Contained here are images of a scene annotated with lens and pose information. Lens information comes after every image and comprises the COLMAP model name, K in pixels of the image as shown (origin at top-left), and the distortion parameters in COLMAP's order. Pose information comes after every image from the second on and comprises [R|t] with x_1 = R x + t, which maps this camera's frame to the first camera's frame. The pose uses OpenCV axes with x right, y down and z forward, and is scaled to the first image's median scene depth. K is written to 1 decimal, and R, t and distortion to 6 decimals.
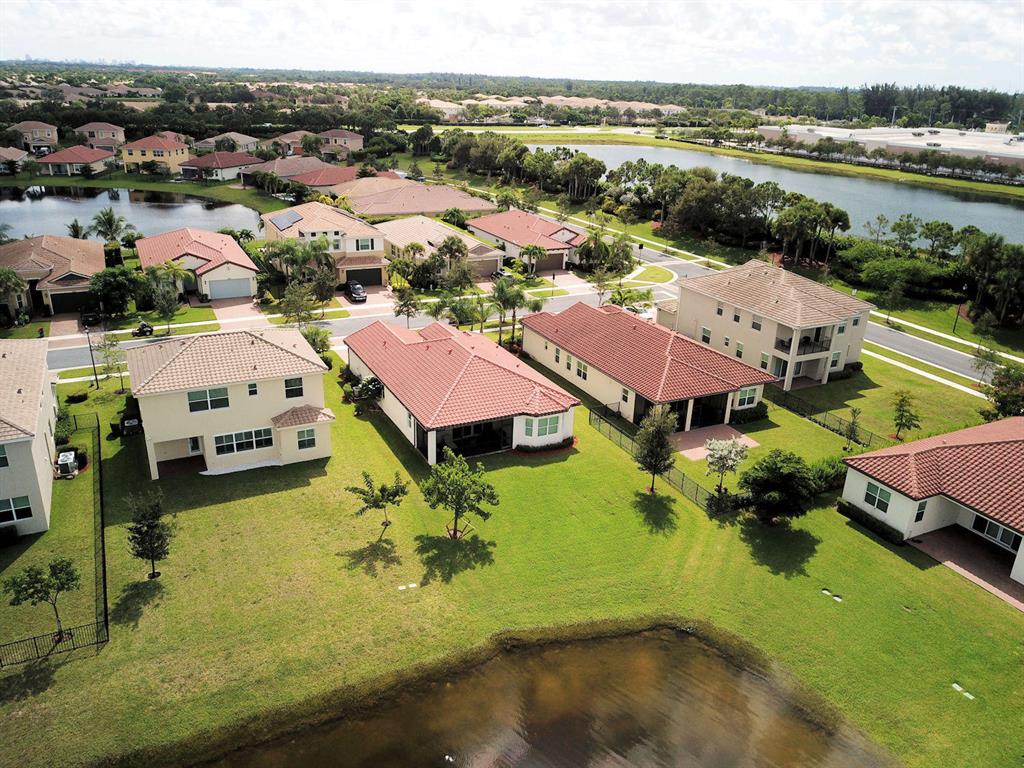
lens RADIAL K [[794.6, 0, 510.1], [0, 794.6, 383.7], [0, 0, 1]] dist [0.011684, -0.012994]
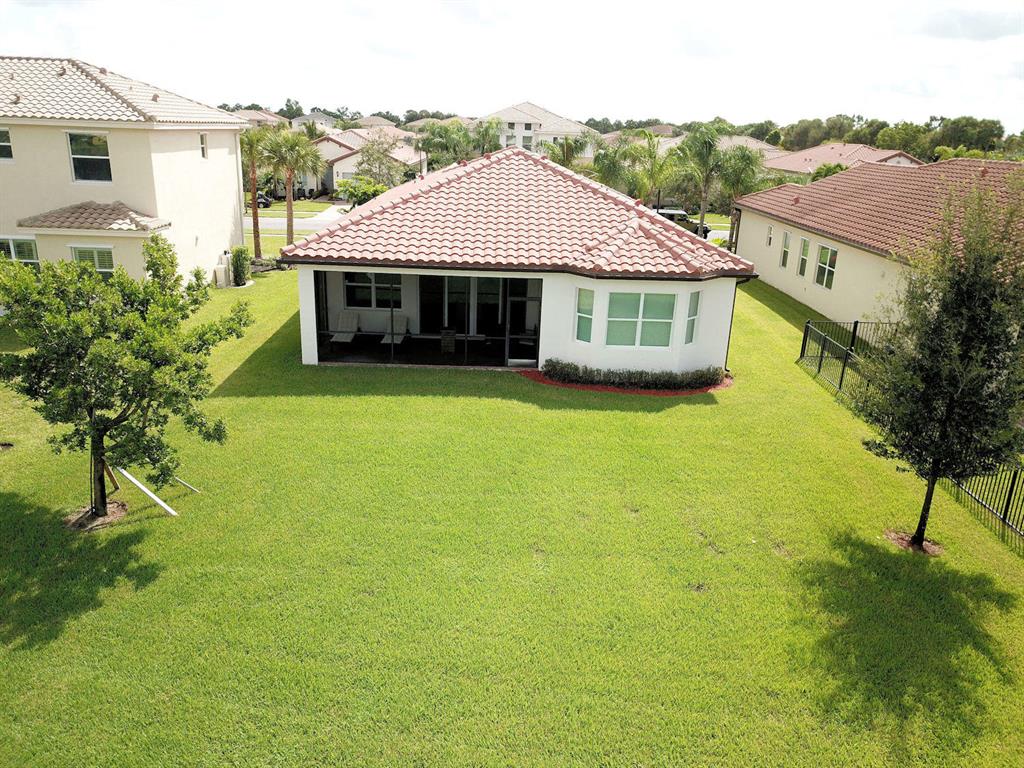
lens RADIAL K [[794.6, 0, 514.9], [0, 794.6, 389.1], [0, 0, 1]] dist [0.011684, -0.012994]
pose [[0.901478, 0.136202, -0.410835, 0.148628], [-0.165321, 0.985582, -0.036014, 0.106865], [0.400007, 0.100386, 0.910998, 0.653618]]
